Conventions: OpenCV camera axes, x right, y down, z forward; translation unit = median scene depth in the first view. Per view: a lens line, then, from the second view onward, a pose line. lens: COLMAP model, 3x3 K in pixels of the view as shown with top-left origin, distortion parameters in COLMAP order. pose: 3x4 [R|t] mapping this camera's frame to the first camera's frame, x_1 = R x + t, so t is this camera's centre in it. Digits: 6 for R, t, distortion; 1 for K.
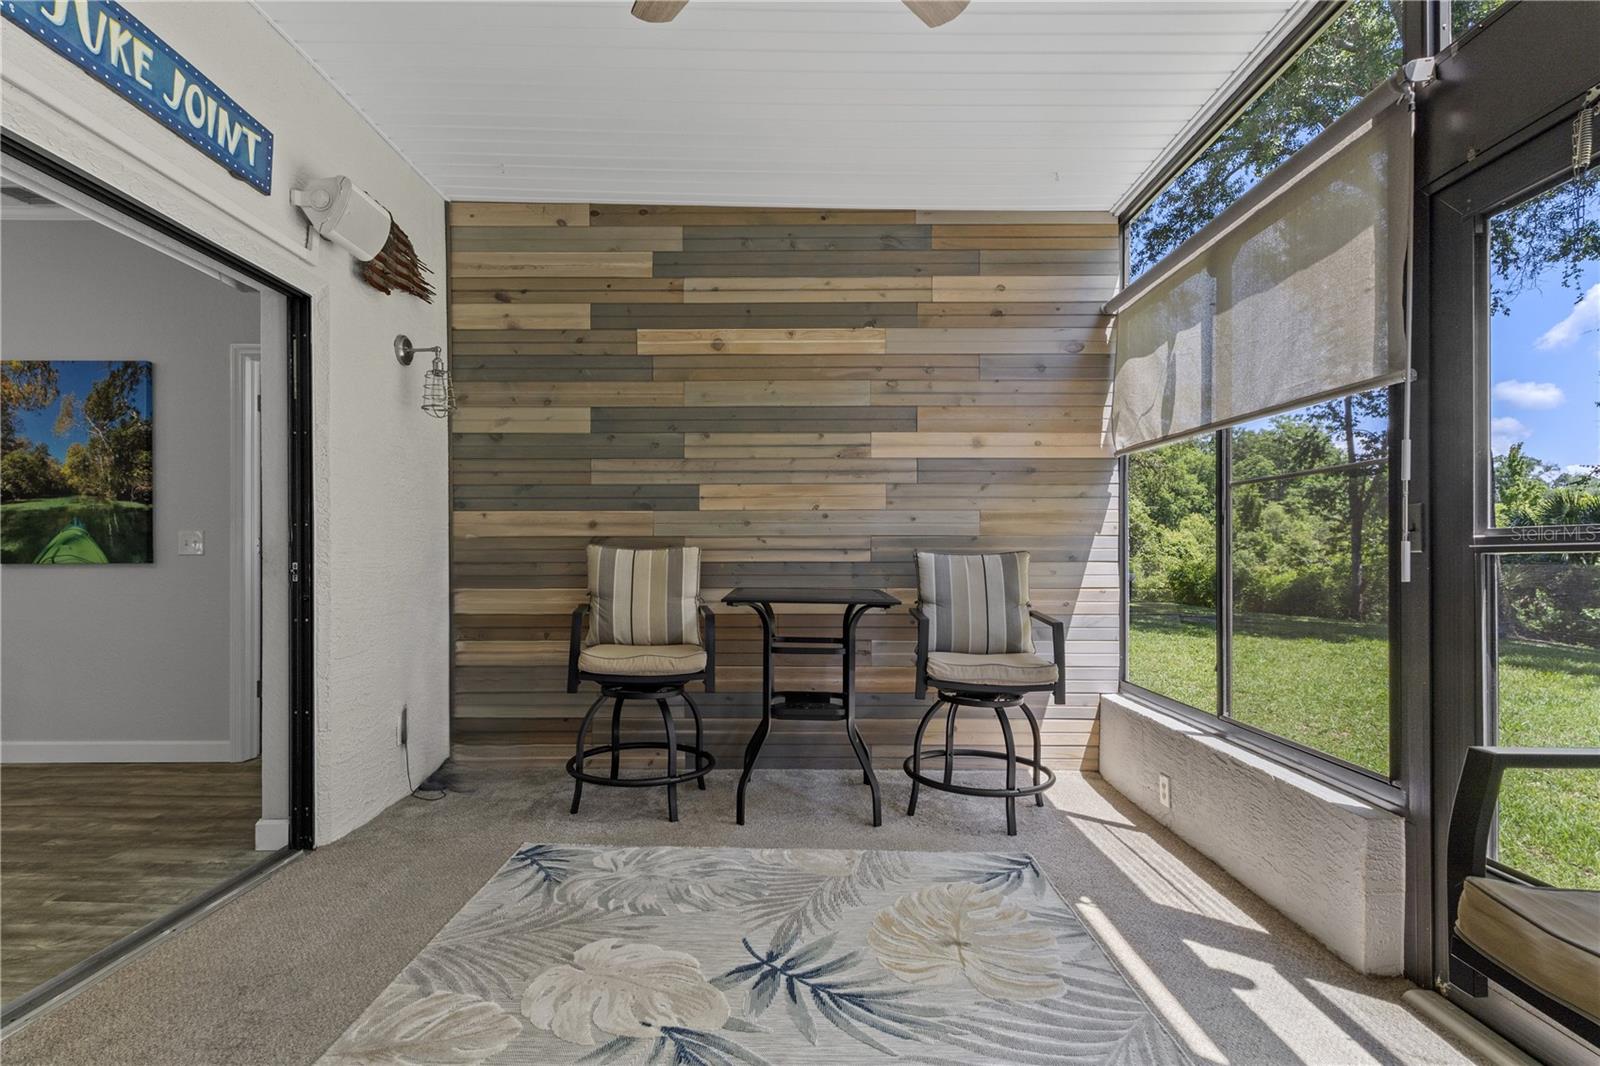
lens RADIAL K [[777.9, 0, 792.7], [0, 777.9, 555.7], [0, 0, 1]] dist [0.002093, 0.000493]
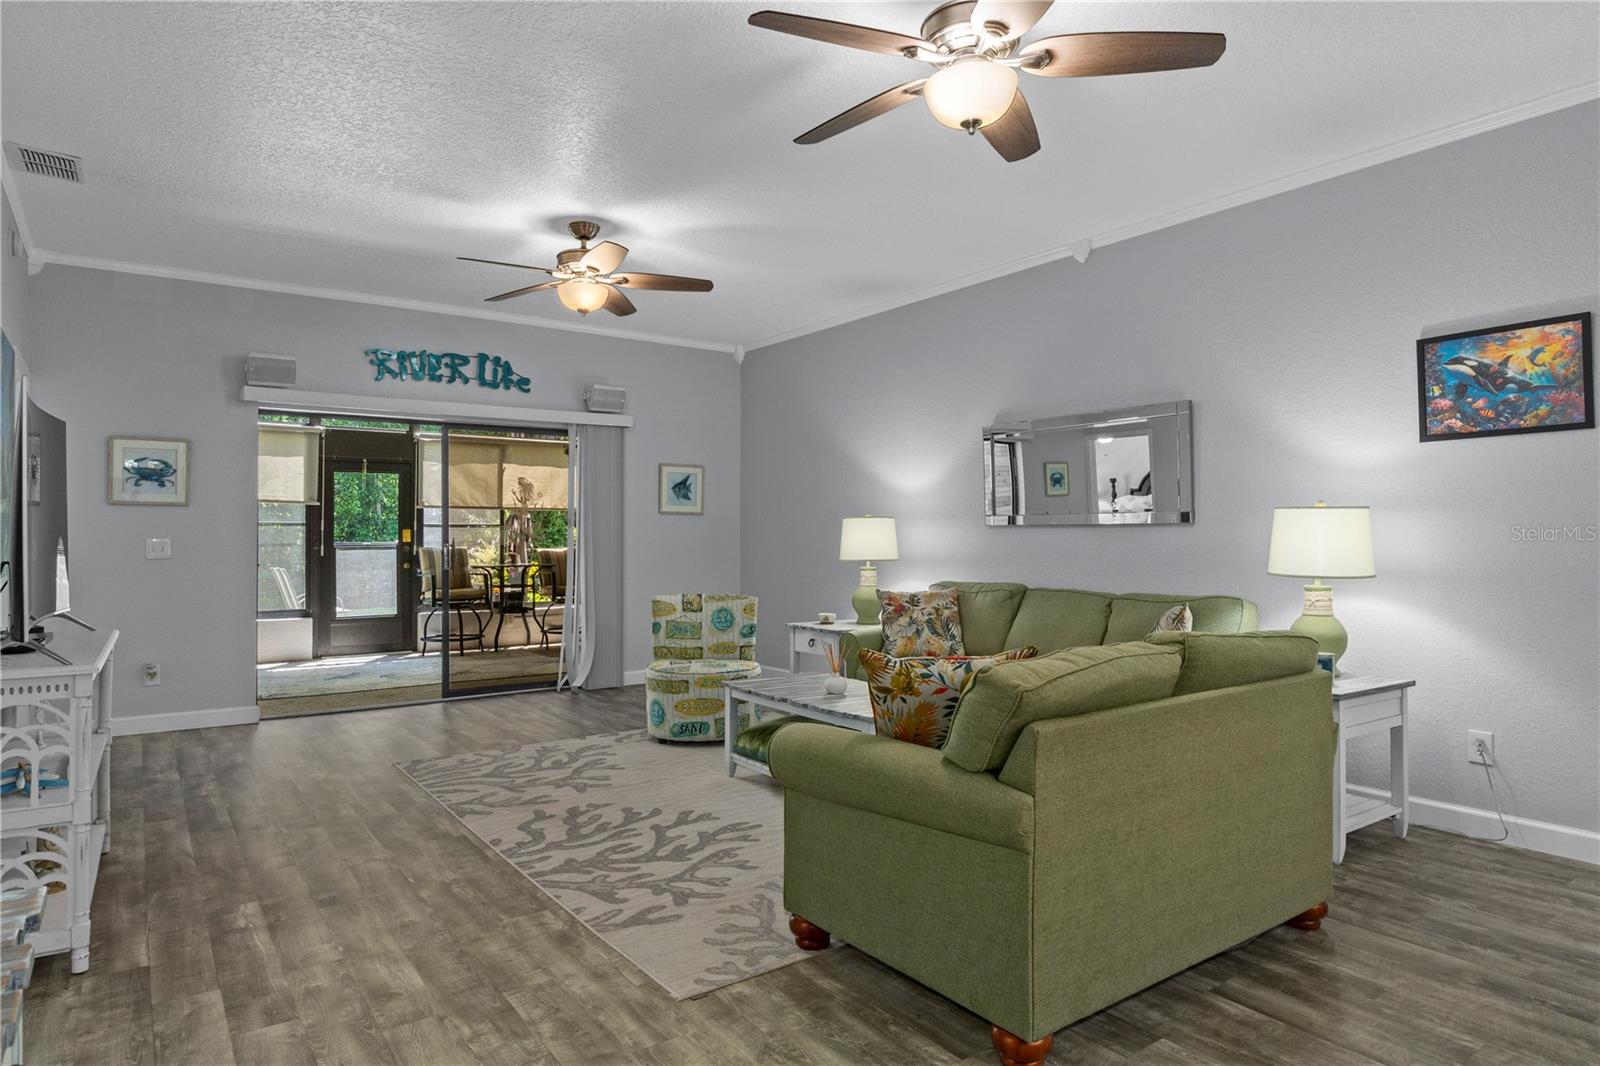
lens RADIAL K [[936.8, 0, 795.6], [0, 936.8, 527.2], [0, 0, 1]] dist [-0.005206, -0.000588]
pose [[-0.580654, 0.007677, 0.814114, -2.246824], [0.001482, 0.999964, -0.008373, -0.034587], [-0.814149, -0.003656, -0.580645, 0.889577]]
